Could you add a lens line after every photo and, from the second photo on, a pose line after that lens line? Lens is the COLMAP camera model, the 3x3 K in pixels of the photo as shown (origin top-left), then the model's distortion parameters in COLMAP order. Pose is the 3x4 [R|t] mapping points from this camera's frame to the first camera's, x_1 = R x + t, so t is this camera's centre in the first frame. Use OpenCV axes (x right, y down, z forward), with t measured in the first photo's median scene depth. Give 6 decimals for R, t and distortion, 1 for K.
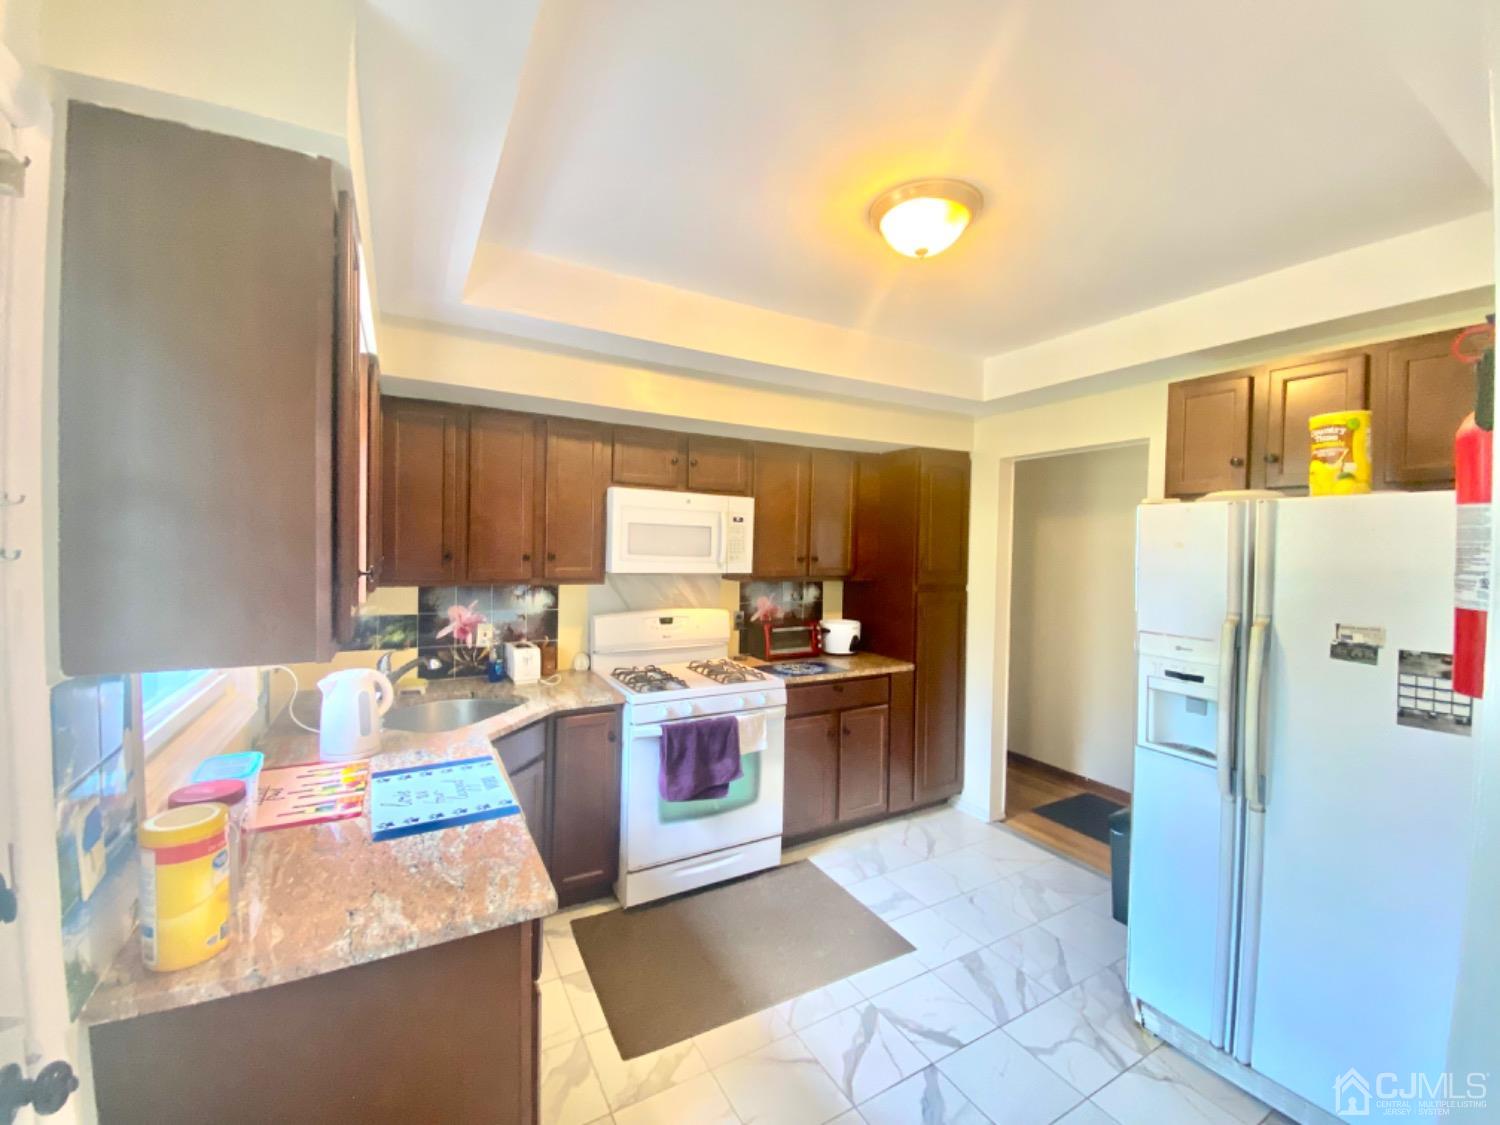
lens RADIAL K [[618.1, 0, 750.0], [0, 618.1, 562.5], [0, 0, 1]] dist [0.000736, 0.000020]
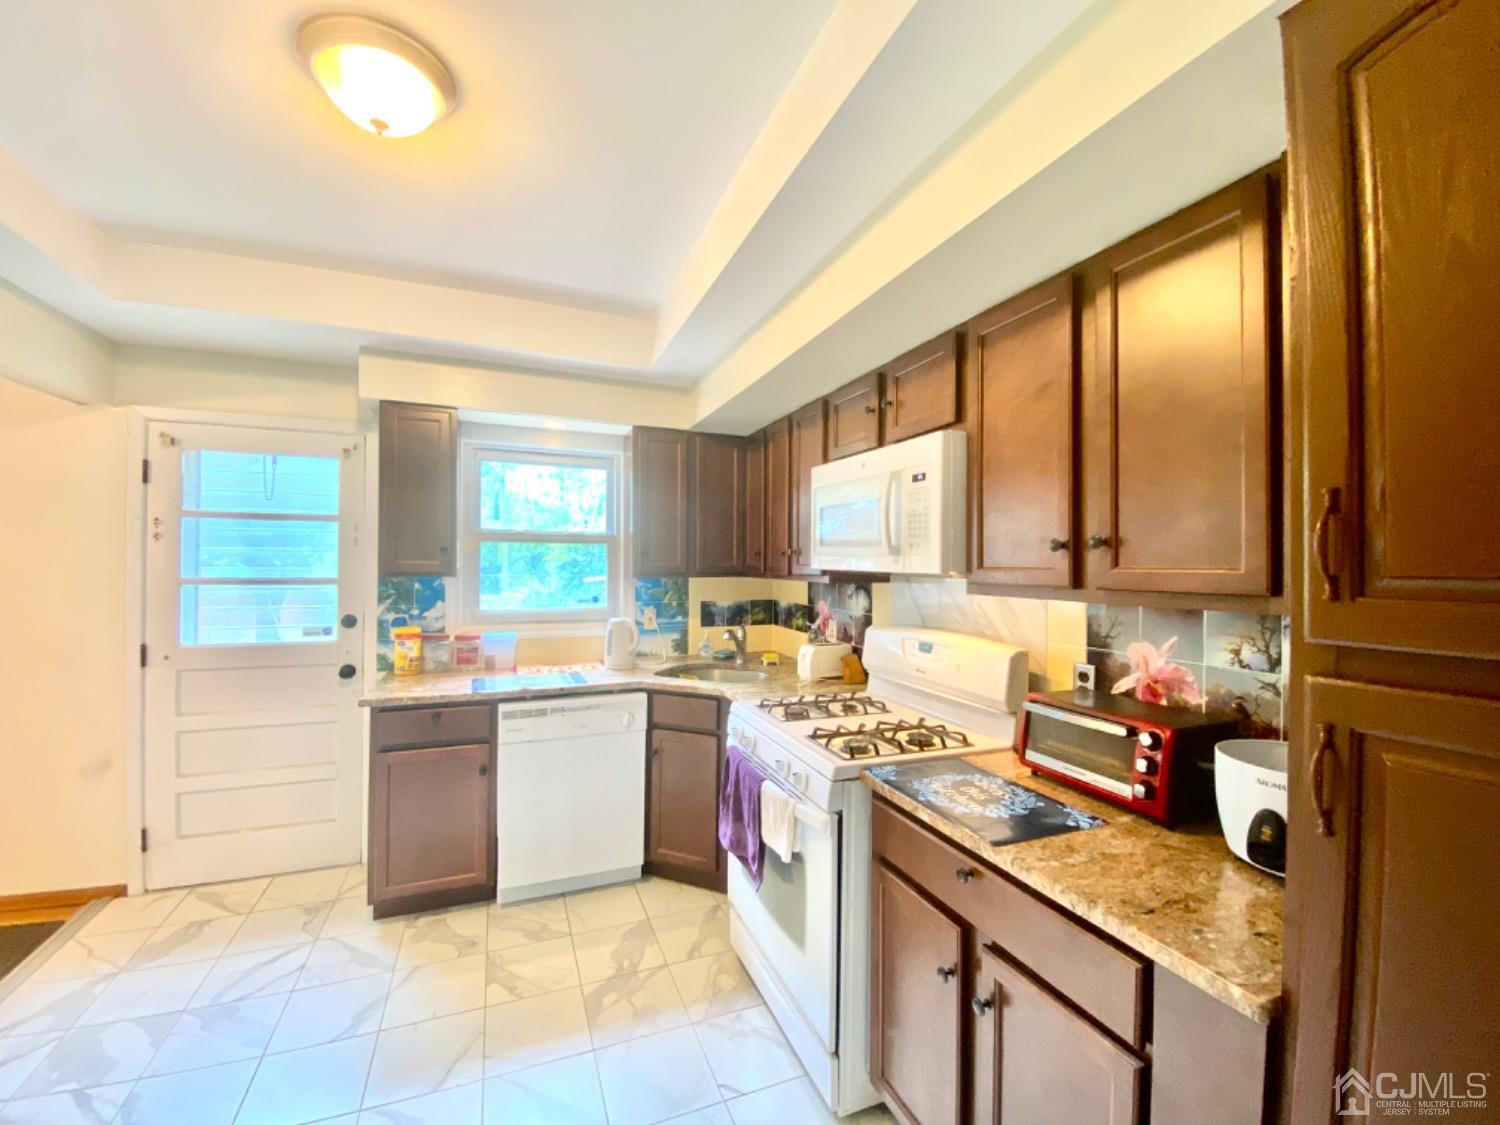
lens RADIAL K [[618.1, 0, 750.0], [0, 618.1, 562.5], [0, 0, 1]] dist [0.000736, 0.000020]
pose [[-0.130635, -0.021233, -0.991203, 0.543003], [-0.044921, 0.998871, -0.015477, 0.022842], [0.990412, 0.042504, -0.131441, 0.899755]]
